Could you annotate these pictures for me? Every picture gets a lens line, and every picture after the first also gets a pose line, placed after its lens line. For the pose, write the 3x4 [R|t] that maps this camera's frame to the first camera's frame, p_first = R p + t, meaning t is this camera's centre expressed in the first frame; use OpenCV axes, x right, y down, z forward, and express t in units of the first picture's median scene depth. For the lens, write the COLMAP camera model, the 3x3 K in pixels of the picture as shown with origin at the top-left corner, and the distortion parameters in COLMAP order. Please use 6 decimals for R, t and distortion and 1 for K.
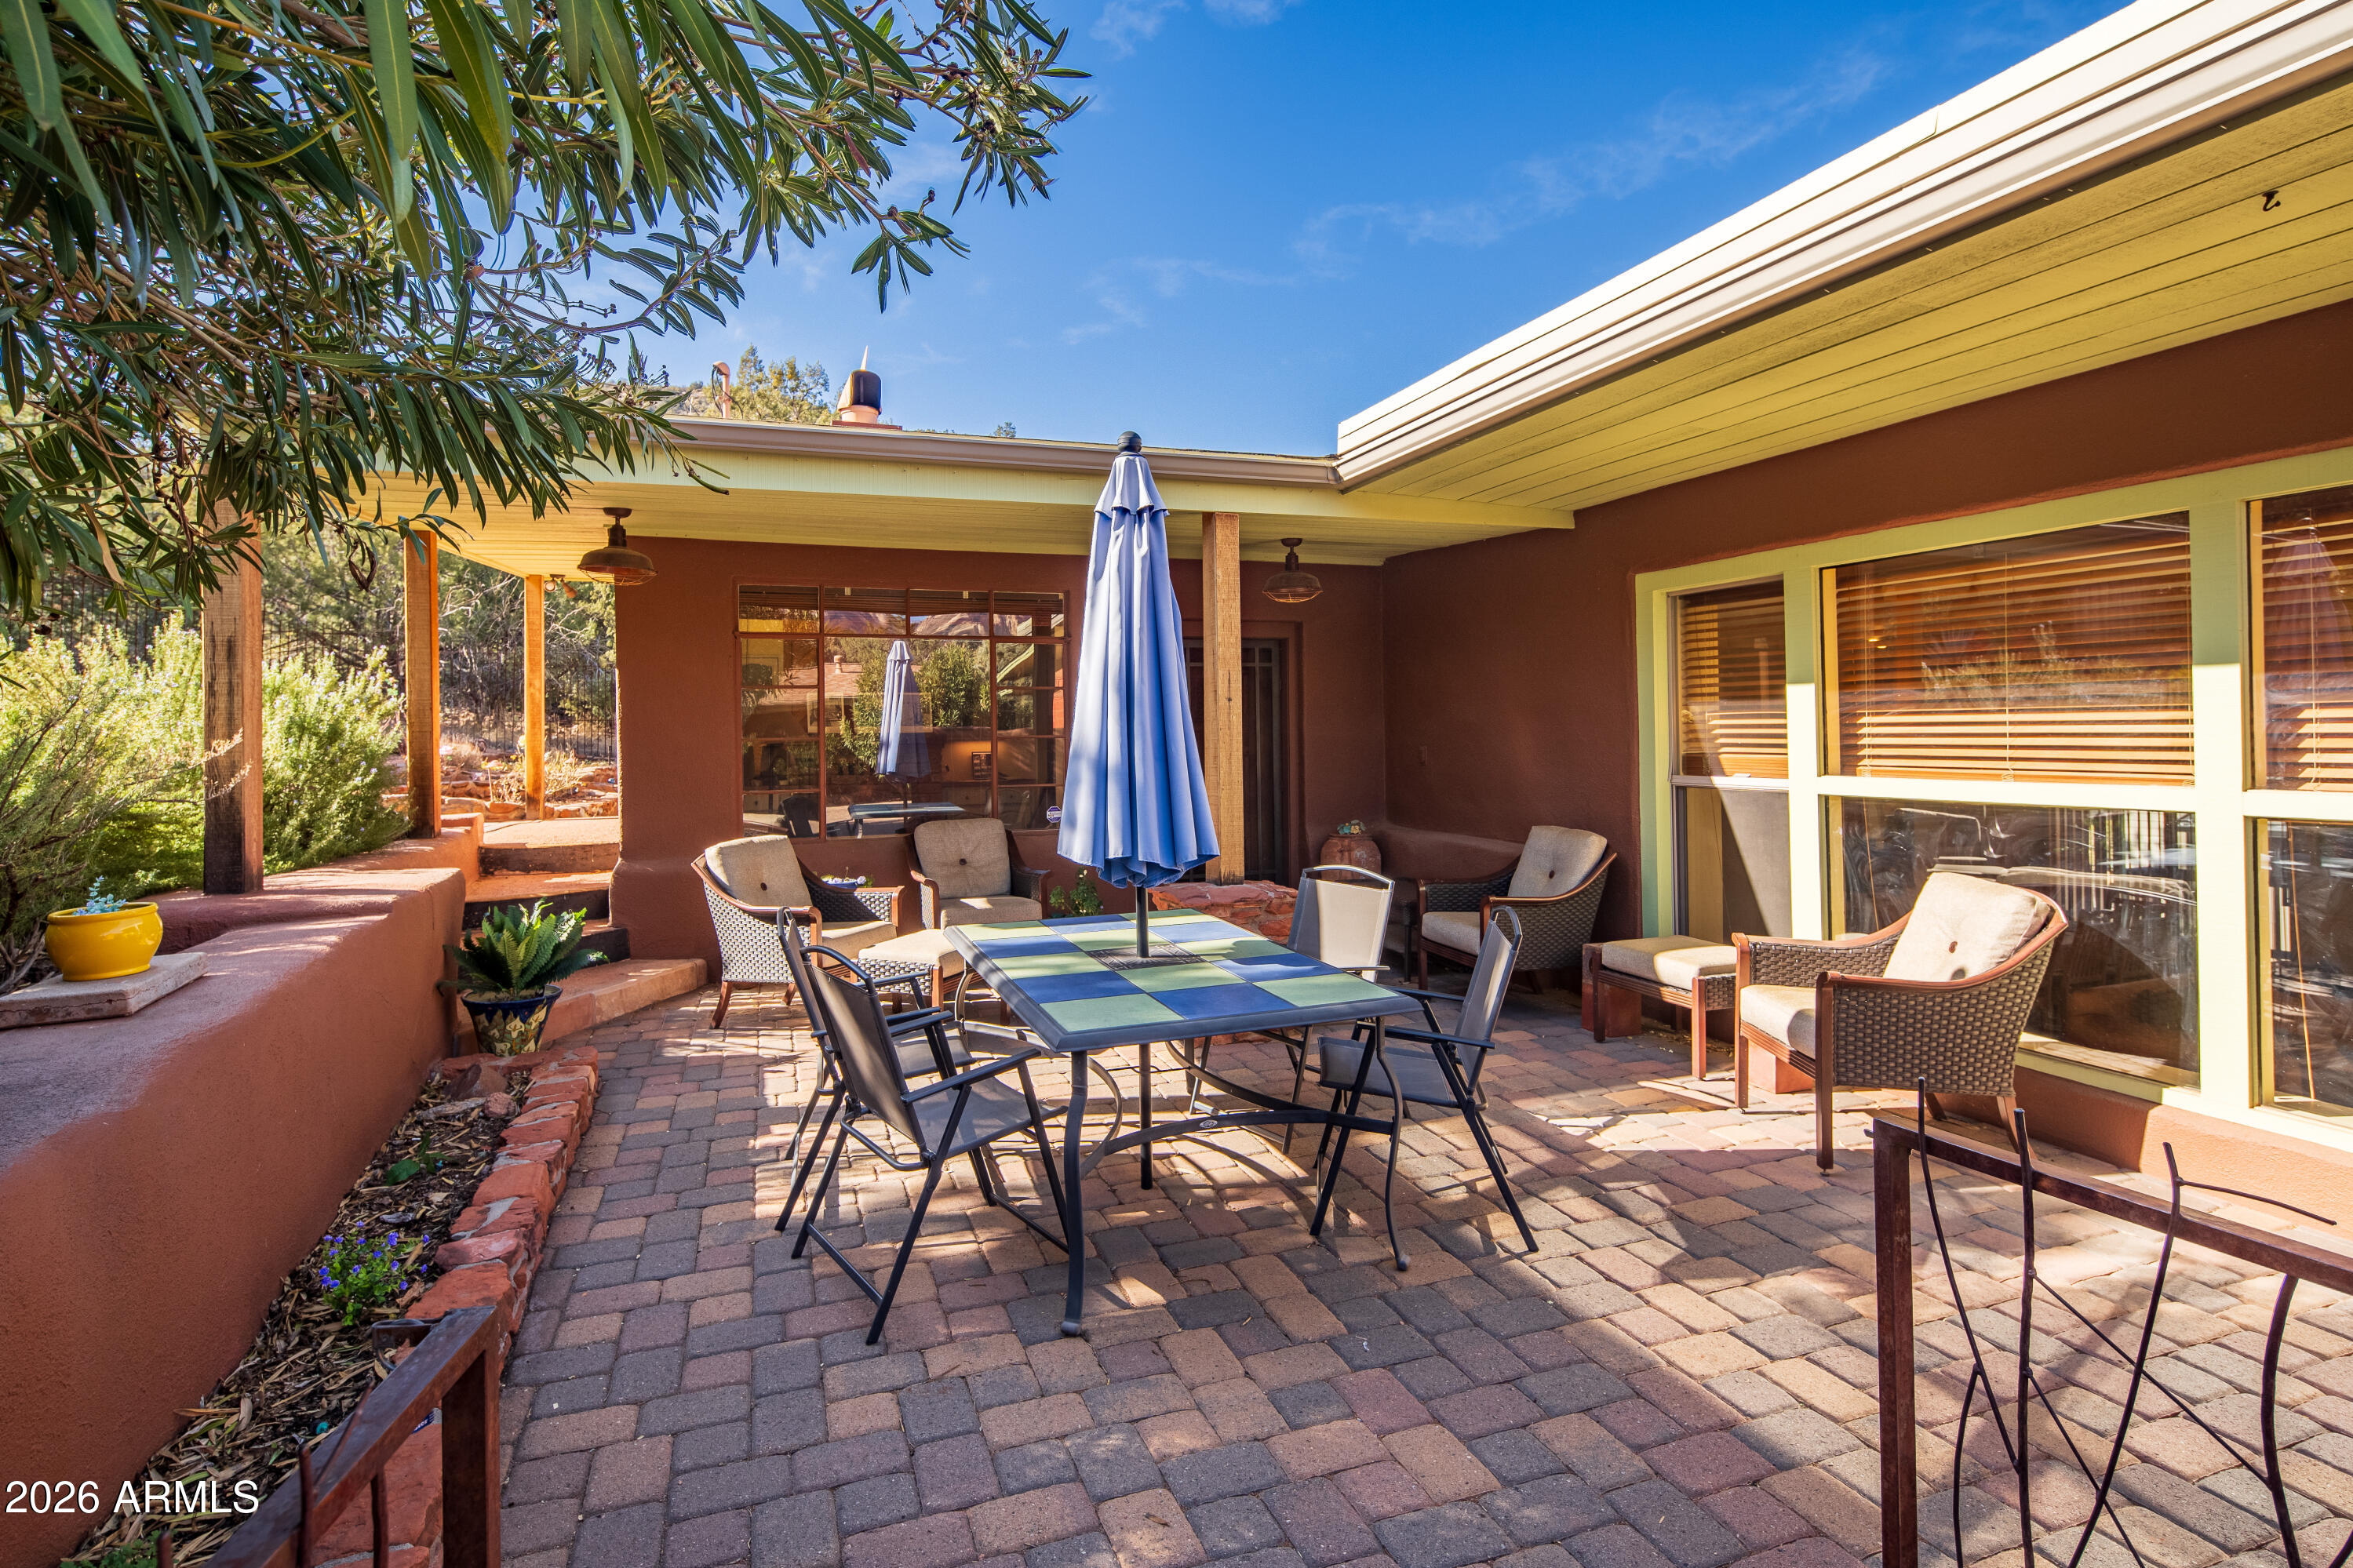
lens RADIAL K [[1195.5, 0, 1187.3], [0, 1195.5, 742.9], [0, 0, 1]] dist [0.000863, -0.000991]
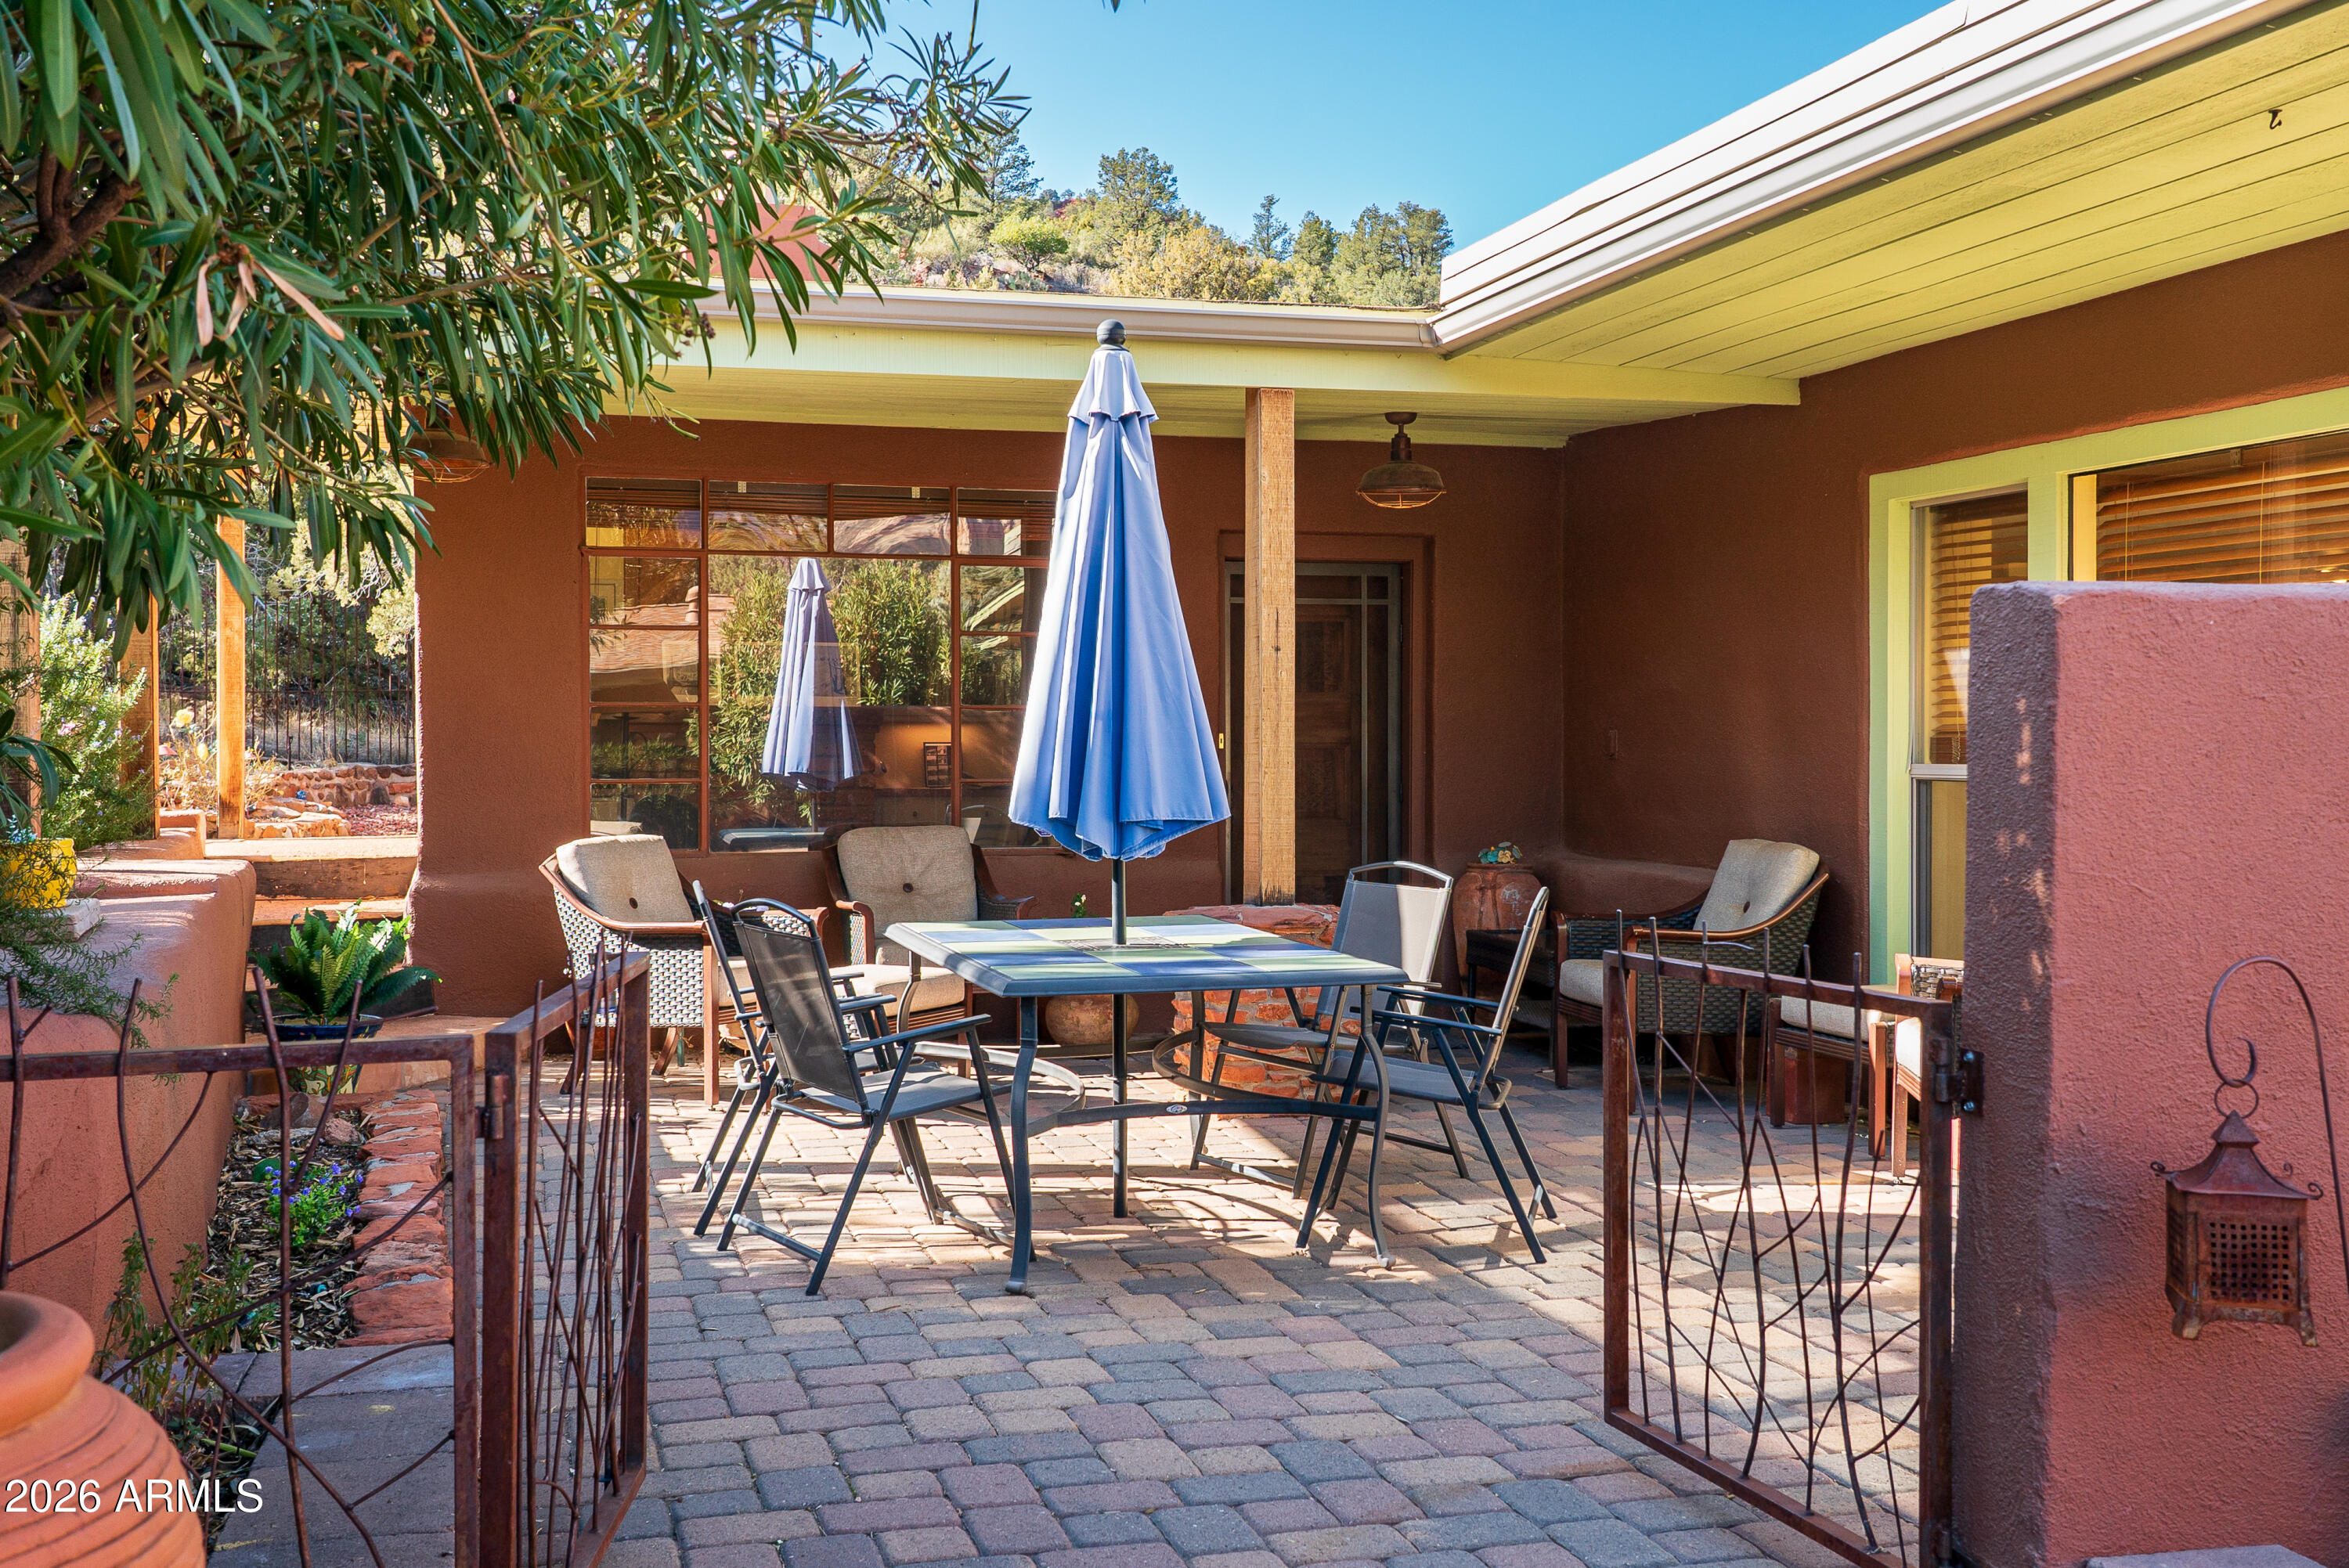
lens RADIAL K [[2358.0, 0, 1174.5], [0, 2358.0, 784.0], [0, 0, 1]] dist [0.017449, 0.008170]
pose [[0.997287, 0.014243, -0.072223, 0.127350], [-0.013418, 0.999839, 0.011896, 0.047749], [0.072381, -0.010894, 0.997318, -0.693132]]
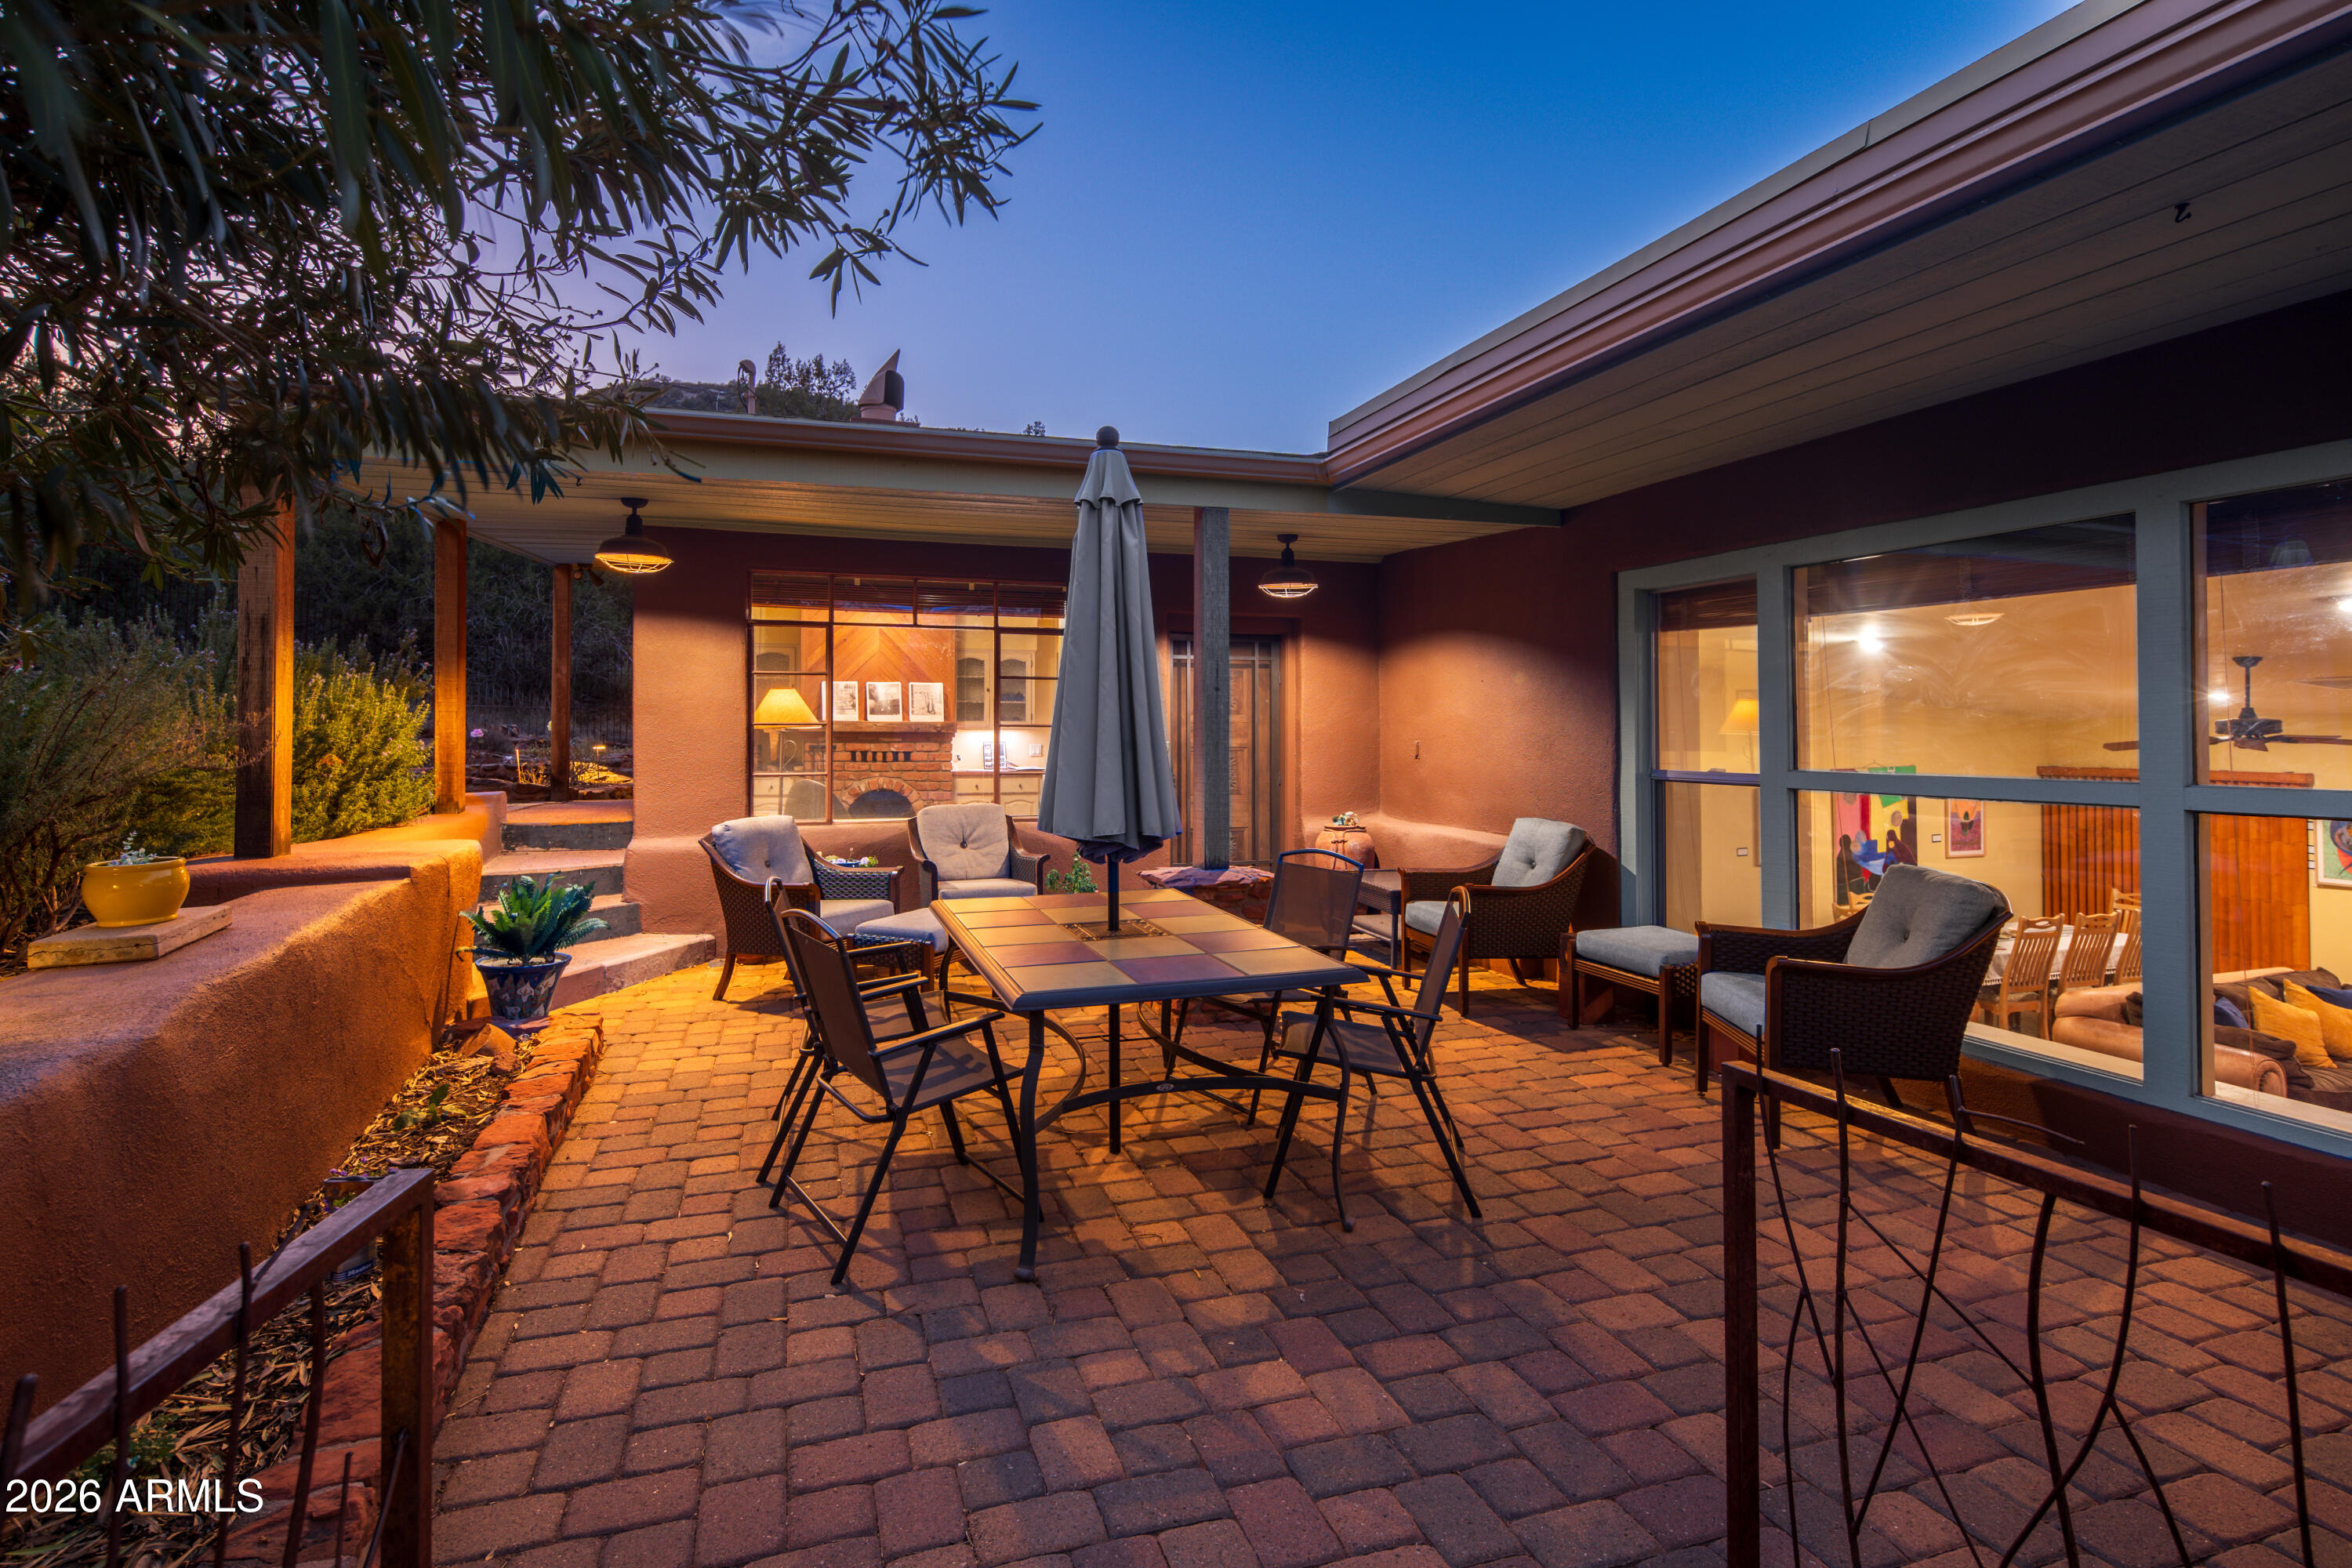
lens RADIAL K [[1185.7, 0, 1178.6], [0, 1185.7, 728.9], [0, 0, 1]] dist [-0.001788, 0.001092]
pose [[0.999609, 0.013740, -0.024357, 0.045377], [-0.013944, 0.999869, -0.008235, 0.011869], [0.024241, 0.008571, 0.999669, -0.036365]]
